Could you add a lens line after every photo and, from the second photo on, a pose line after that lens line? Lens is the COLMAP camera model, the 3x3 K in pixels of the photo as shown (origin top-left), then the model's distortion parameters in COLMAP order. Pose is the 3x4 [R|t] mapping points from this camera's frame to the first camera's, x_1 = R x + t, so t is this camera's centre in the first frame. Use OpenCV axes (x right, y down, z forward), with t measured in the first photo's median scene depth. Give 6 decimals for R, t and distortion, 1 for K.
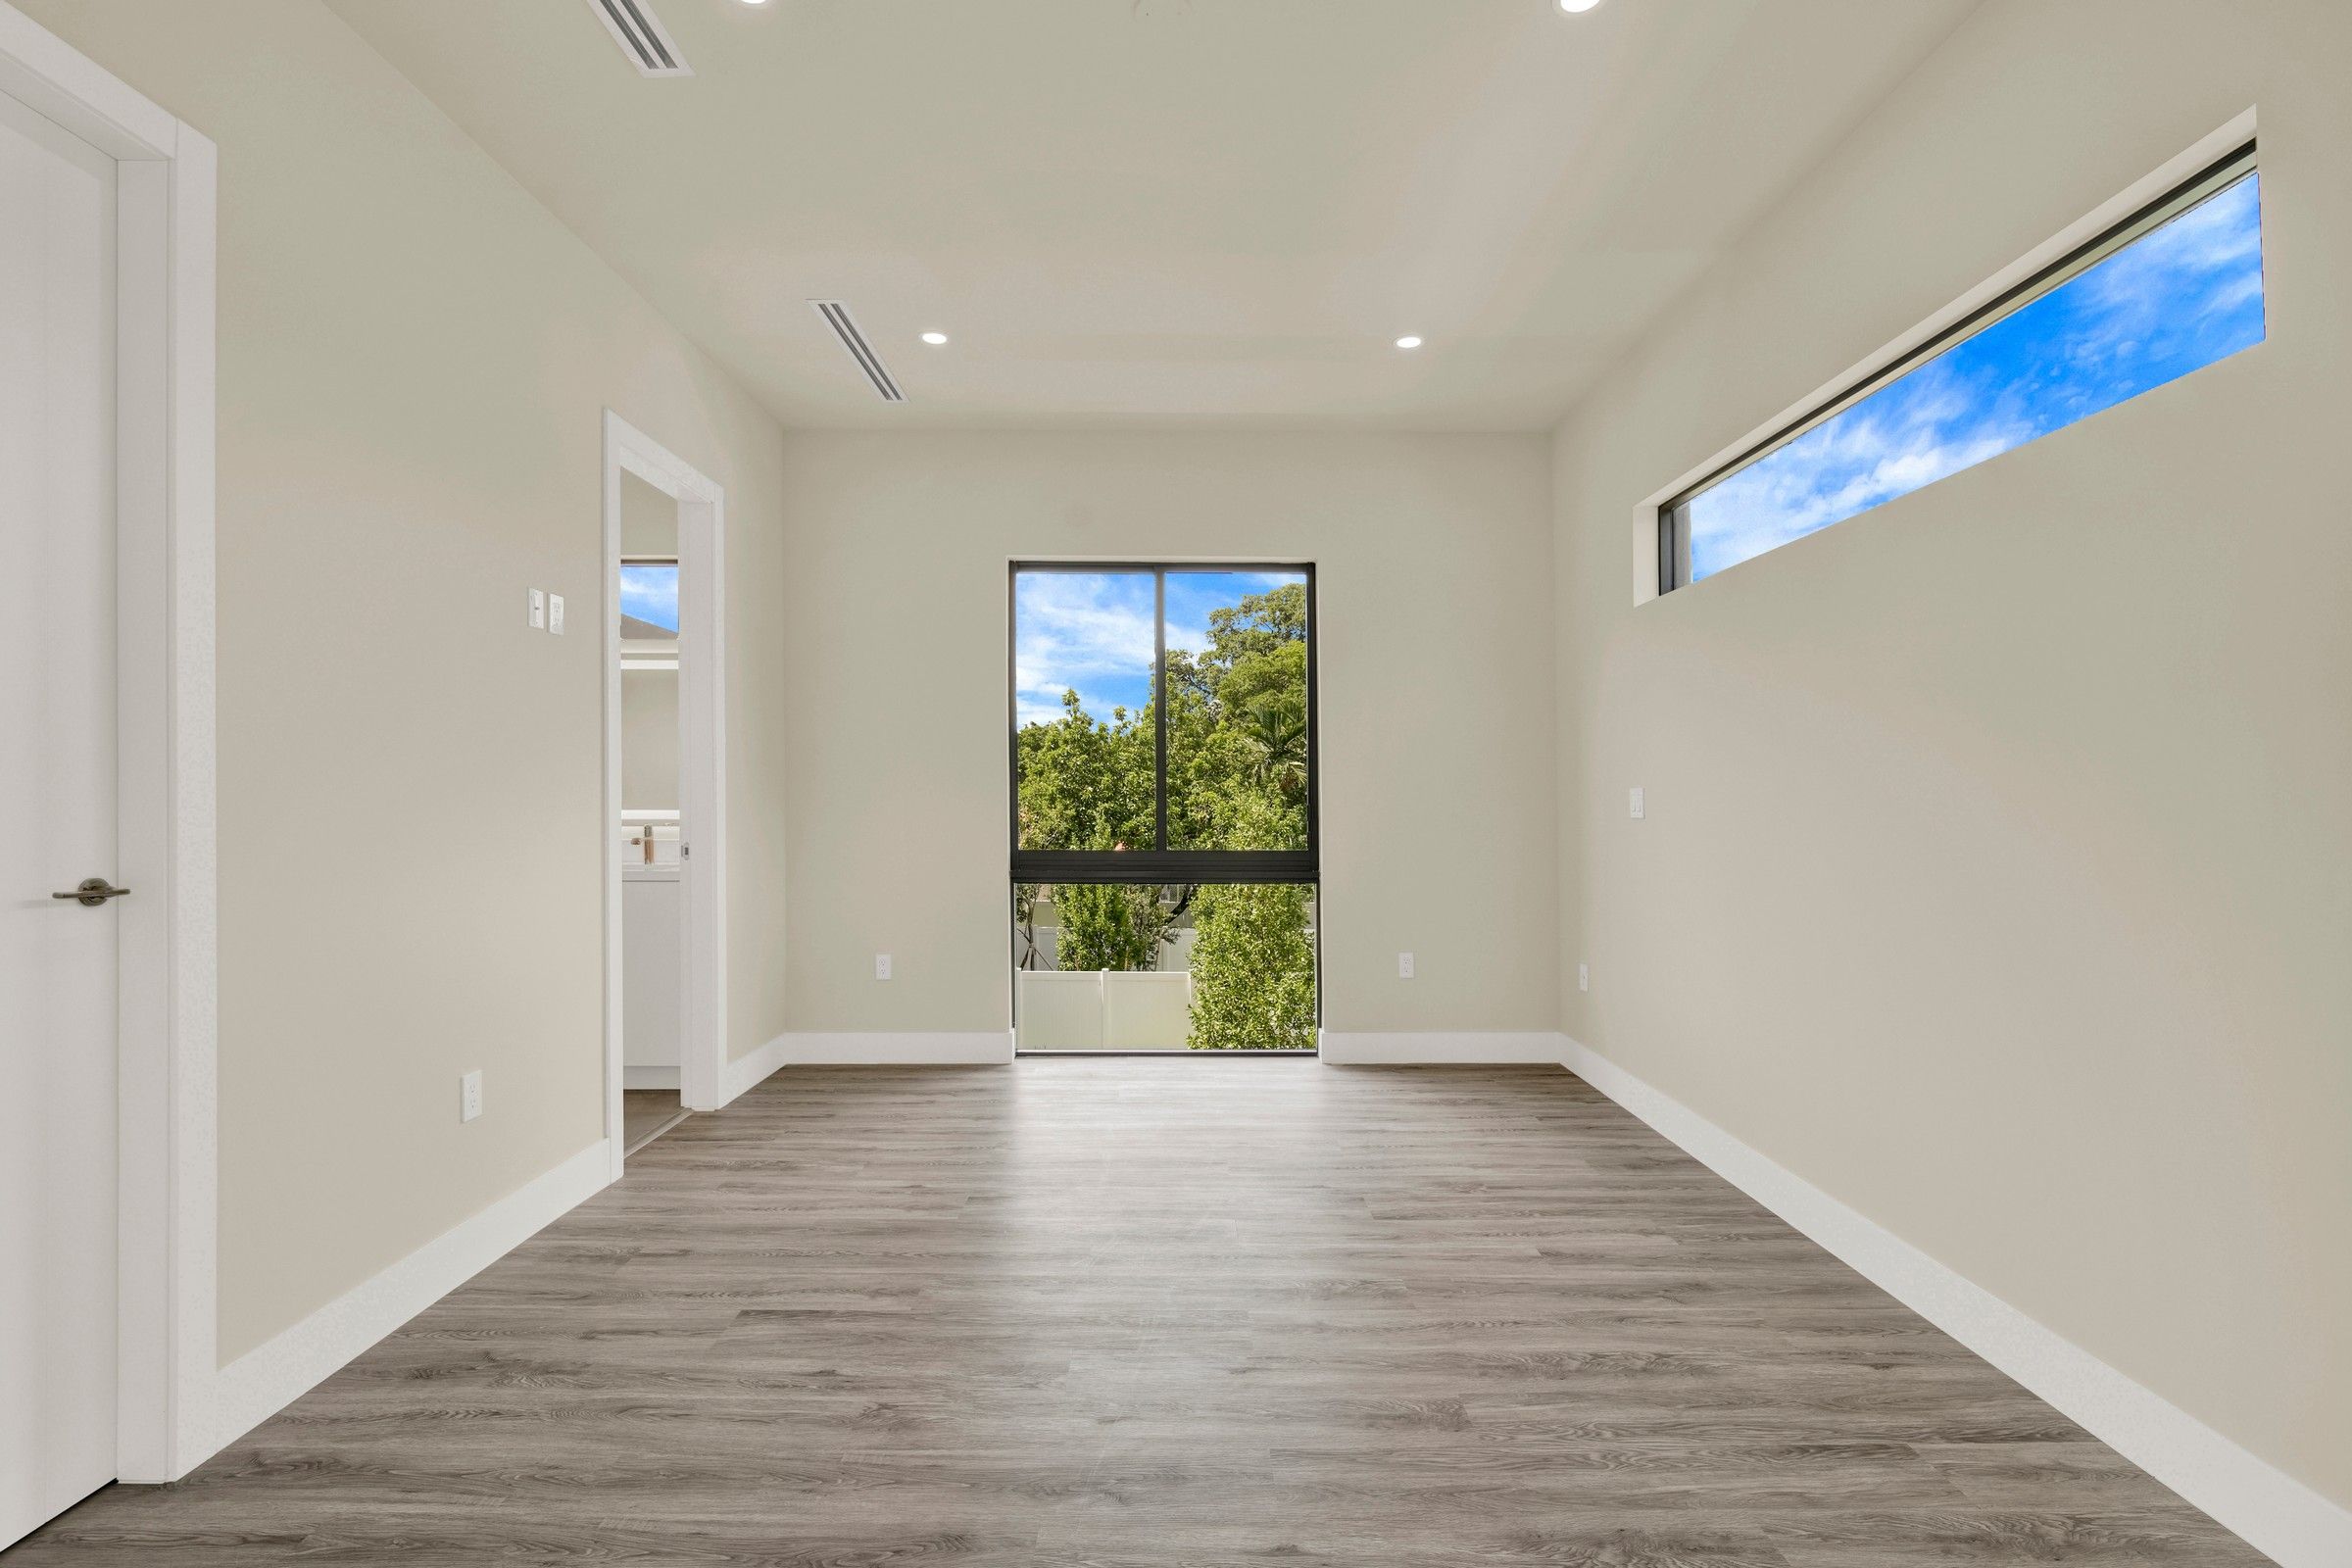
lens RADIAL K [[1046.2, 0, 1186.8], [0, 1046.2, 771.1], [0, 0, 1]] dist [-0.008189, 0.001249]
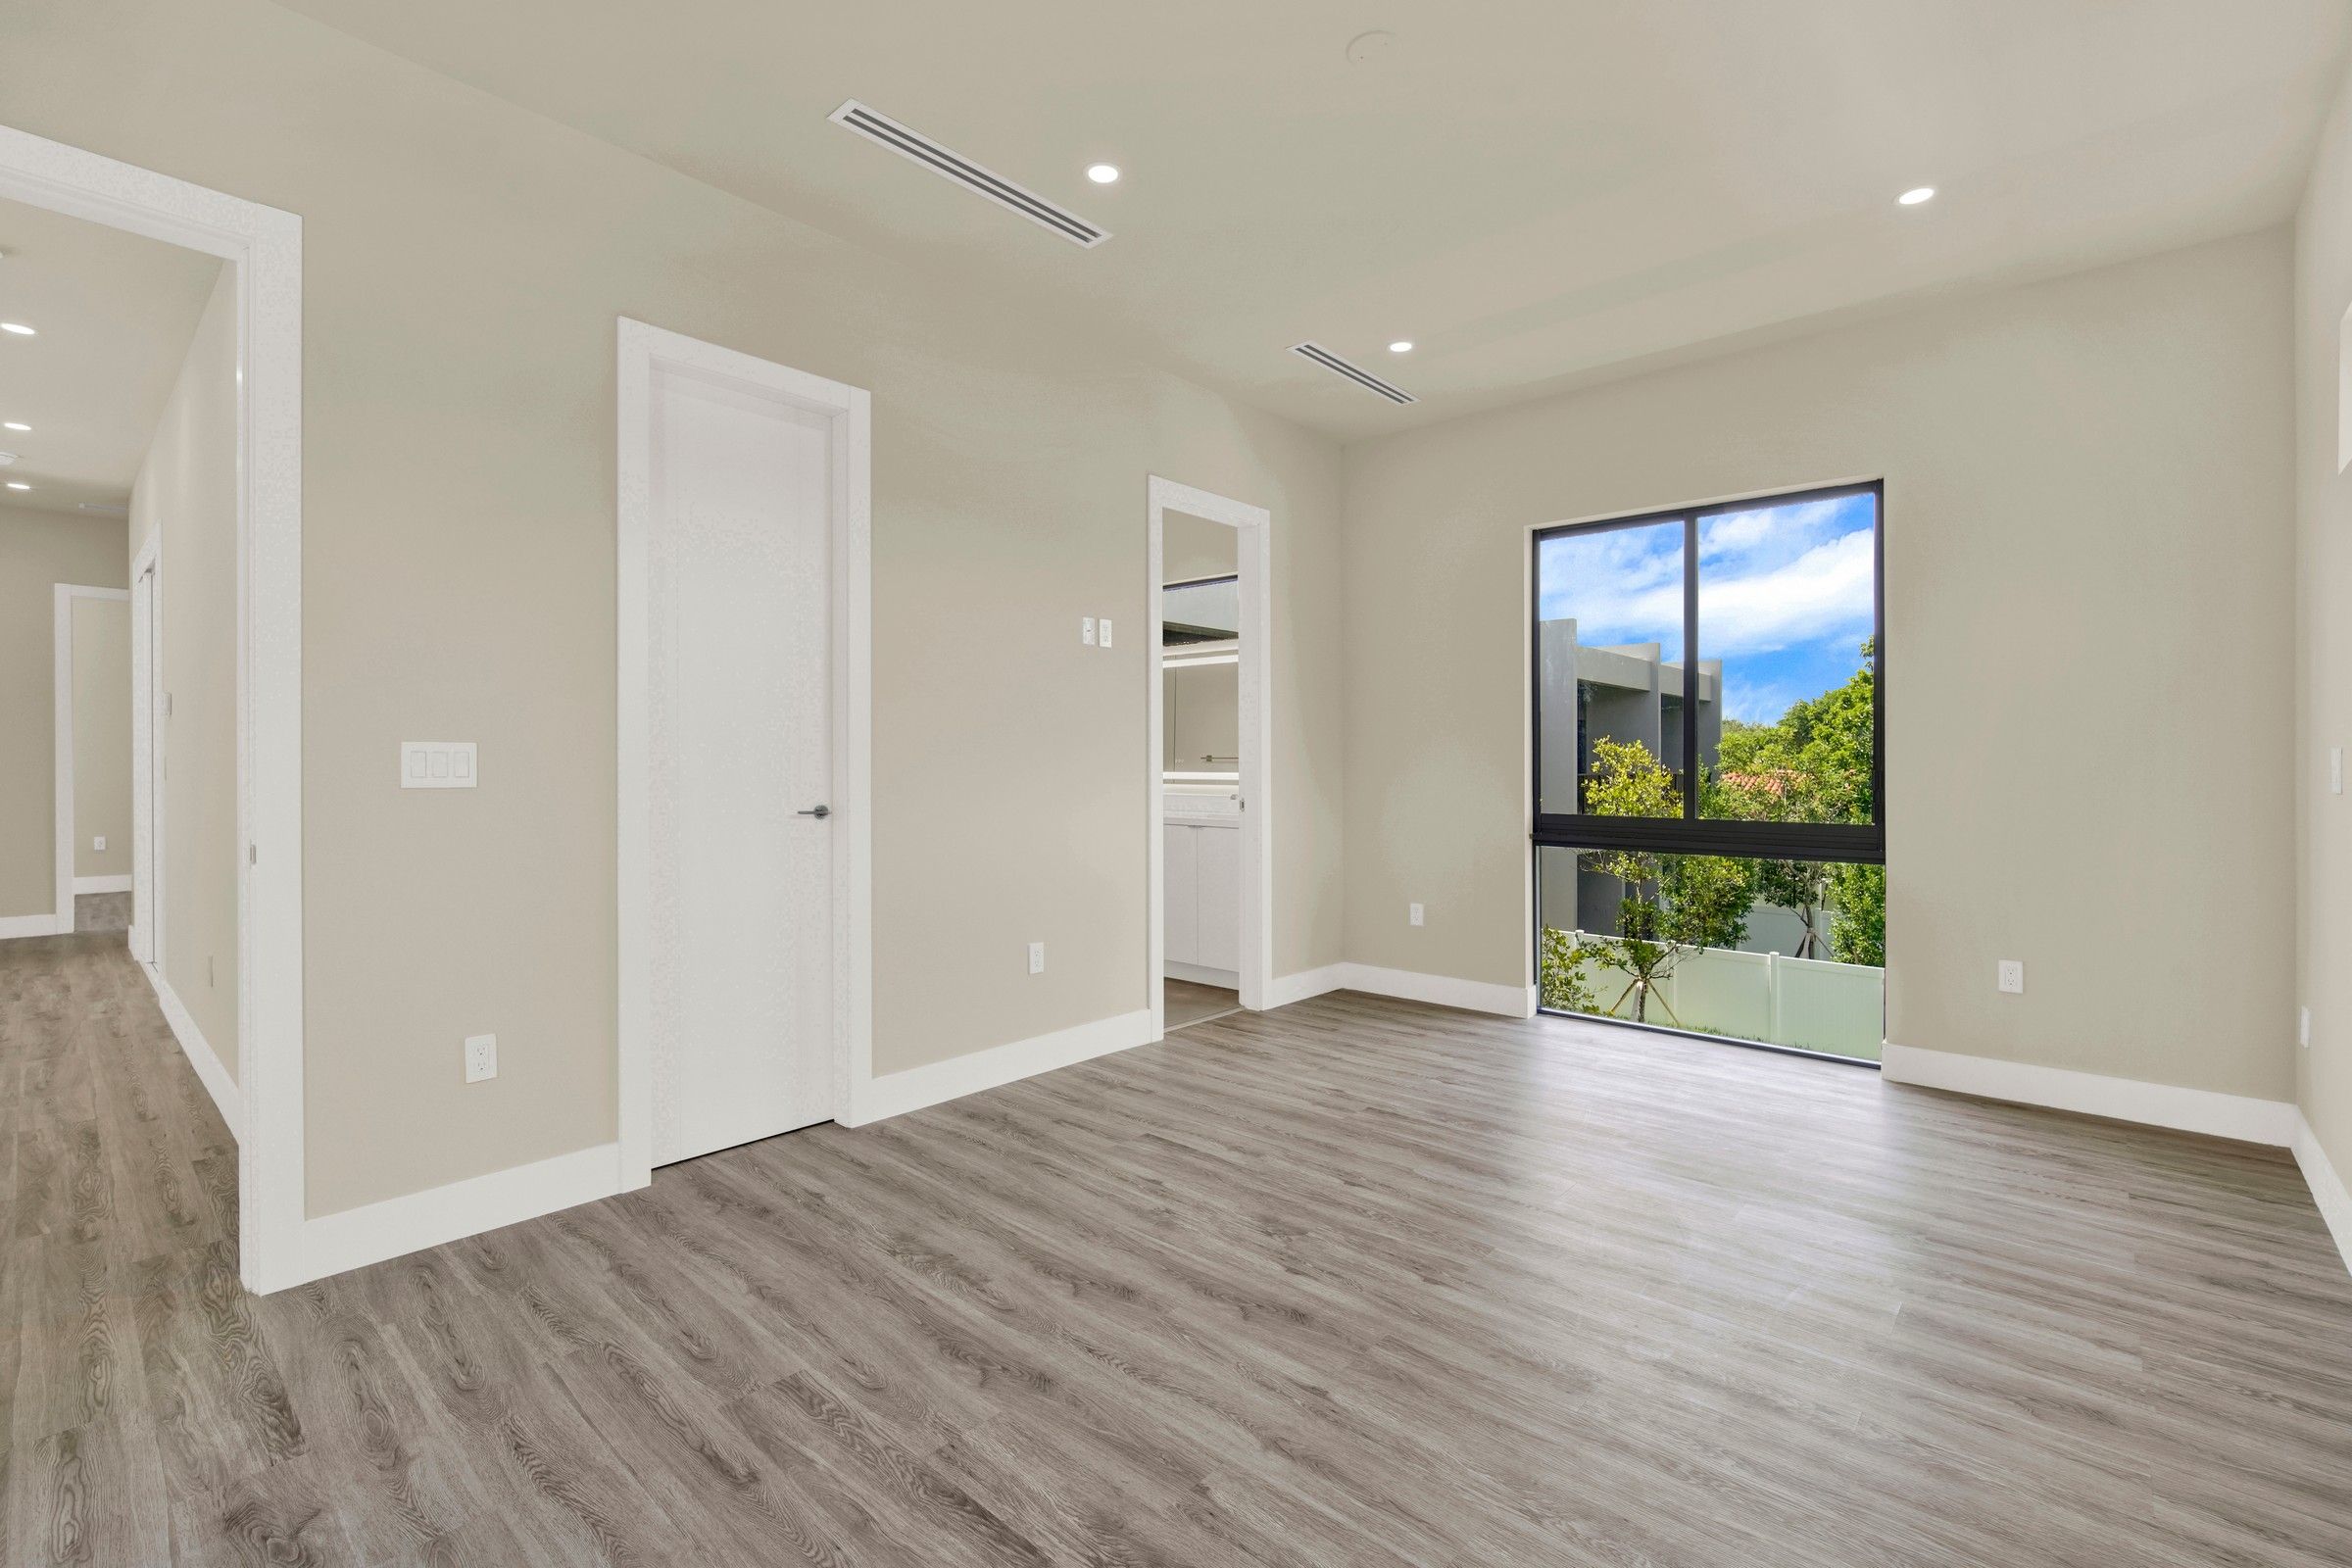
lens RADIAL K [[1046.2, 0, 1186.8], [0, 1046.2, 771.1], [0, 0, 1]] dist [-0.008189, 0.001249]
pose [[0.743570, 0.006774, -0.668624, 0.466003], [0.015559, 0.999503, 0.027430, 0.000890], [0.668477, -0.030799, 0.743094, 0.019154]]
